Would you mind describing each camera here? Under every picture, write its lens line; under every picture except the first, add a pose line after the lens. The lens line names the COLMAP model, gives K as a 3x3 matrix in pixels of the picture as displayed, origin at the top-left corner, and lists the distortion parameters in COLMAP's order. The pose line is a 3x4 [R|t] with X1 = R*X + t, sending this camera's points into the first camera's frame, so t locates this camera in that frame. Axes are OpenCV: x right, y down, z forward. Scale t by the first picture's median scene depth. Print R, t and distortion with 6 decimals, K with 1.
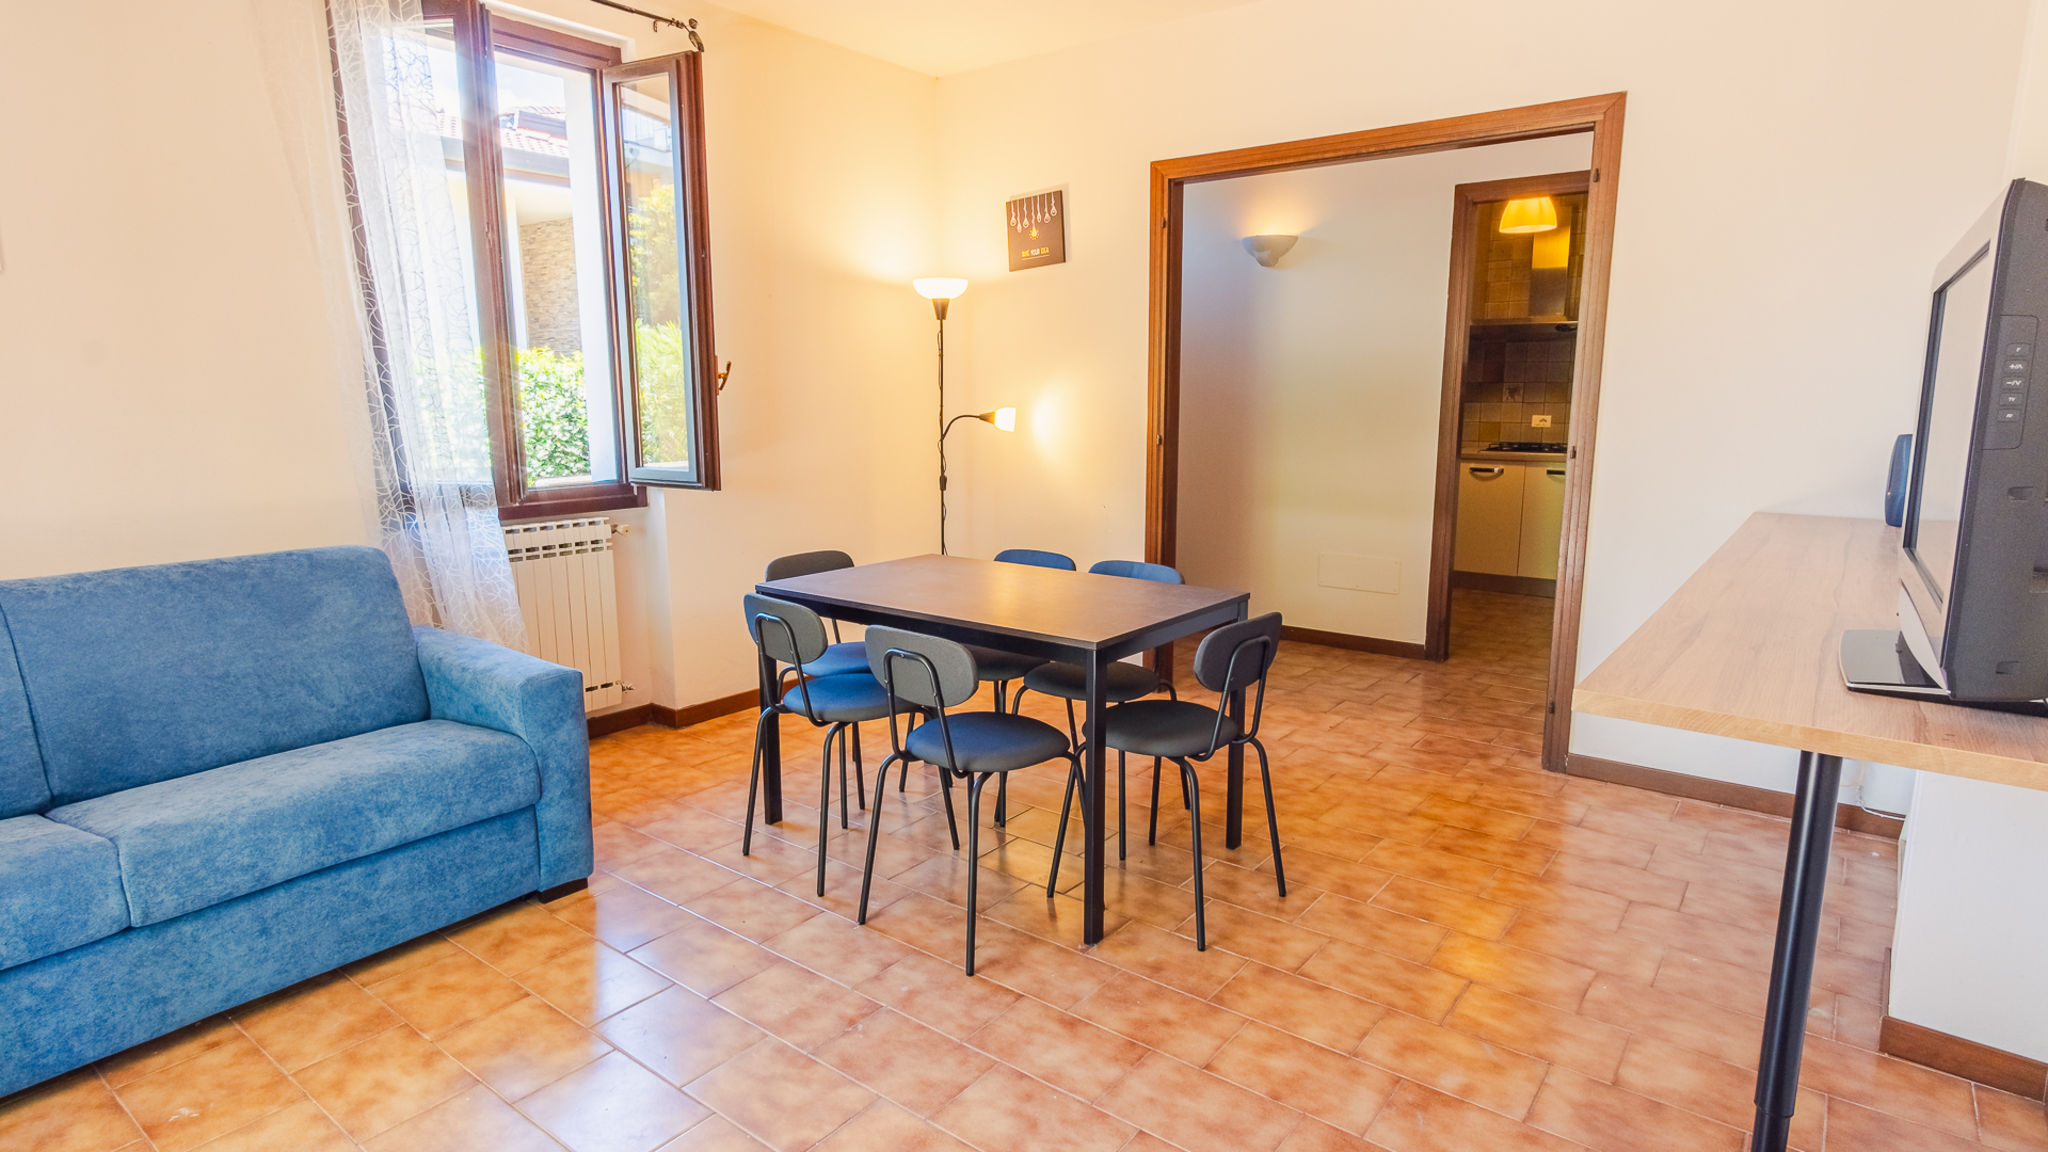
lens RADIAL K [[1064.7, 0, 1024.0], [0, 1064.7, 576.0], [0, 0, 1]] dist [0.010668, -0.000722]
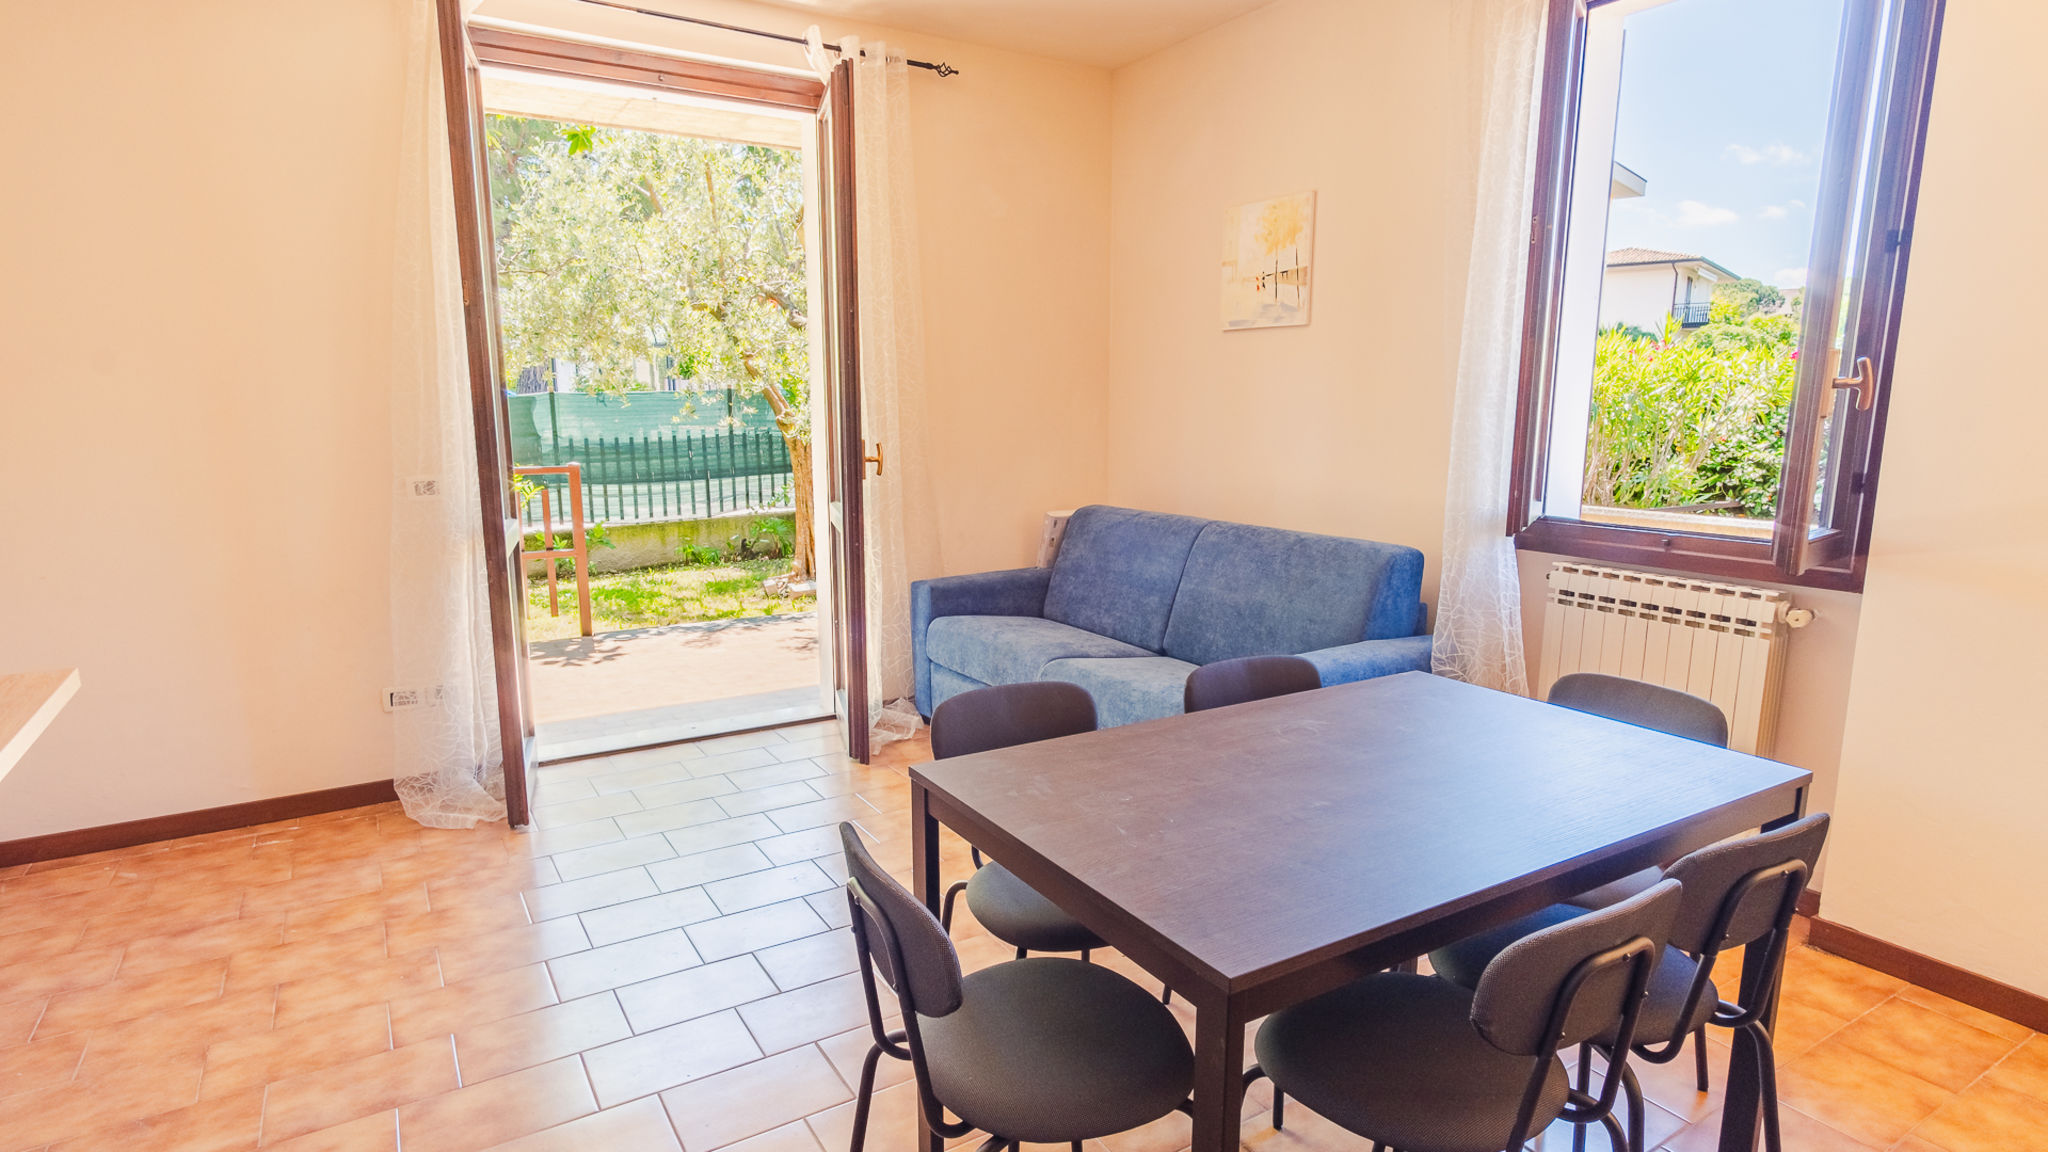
lens RADIAL K [[1064.7, 0, 1024.0], [0, 1064.7, 576.0], [0, 0, 1]] dist [0.010668, -0.000722]
pose [[-0.377519, 0.148329, -0.914045, 0.436043], [-0.163642, 0.960866, 0.223514, -0.141792], [0.911428, 0.233957, -0.338473, 0.784578]]
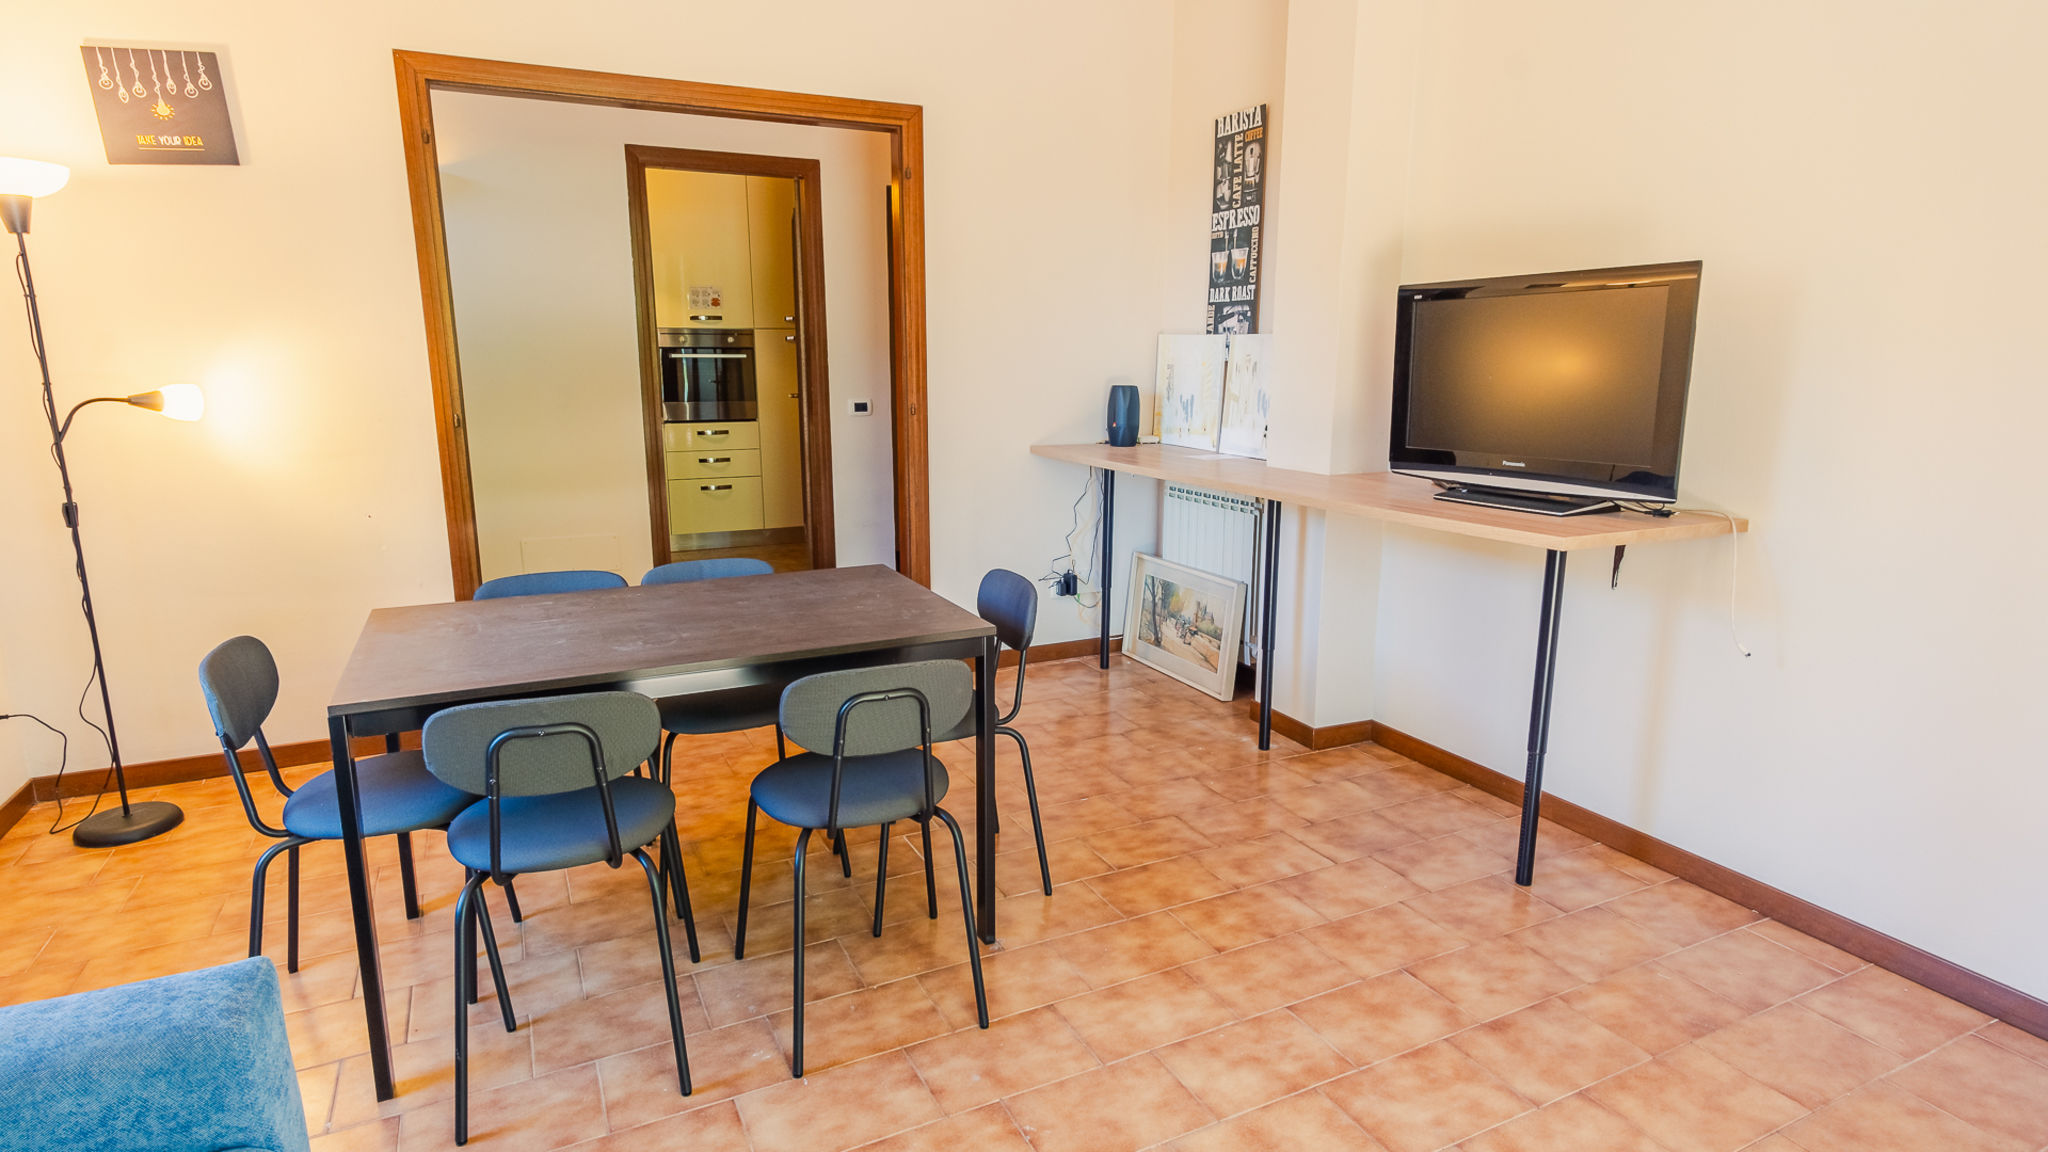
lens RADIAL K [[1064.7, 0, 1024.0], [0, 1064.7, 576.0], [0, 0, 1]] dist [0.010668, -0.000722]
pose [[0.455317, -0.184763, 0.870947, -0.440448], [0.154286, 0.979804, 0.127198, -0.059246], [-0.876859, 0.076459, 0.474628, 0.313692]]
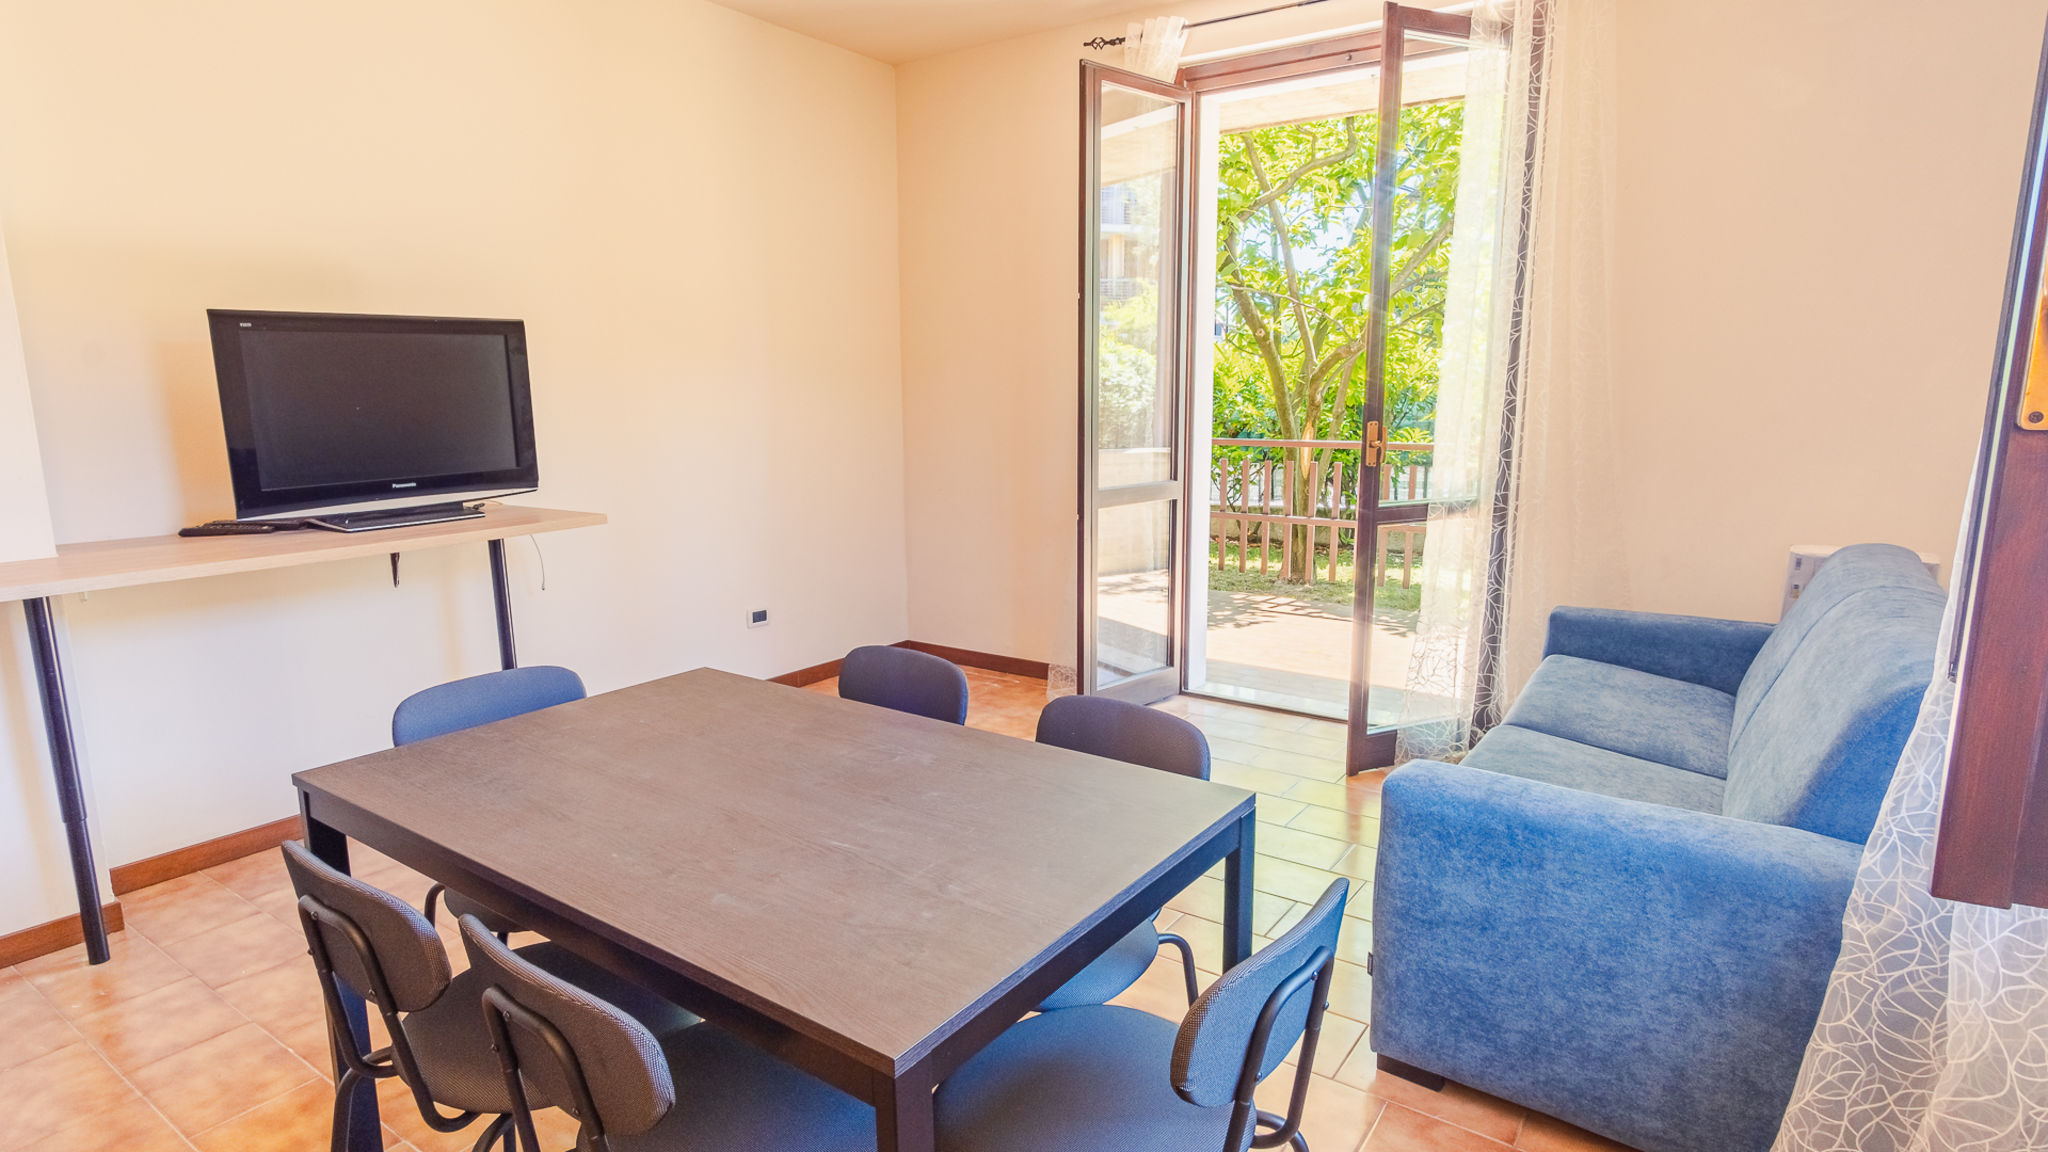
lens RADIAL K [[1064.7, 0, 1024.0], [0, 1064.7, 576.0], [0, 0, 1]] dist [0.010668, -0.000722]
pose [[-0.999702, 0.006643, -0.023507, -0.095419], [-0.001901, 0.938233, 0.345999, -0.201340], [0.024354, 0.345940, -0.937940, 1.130315]]
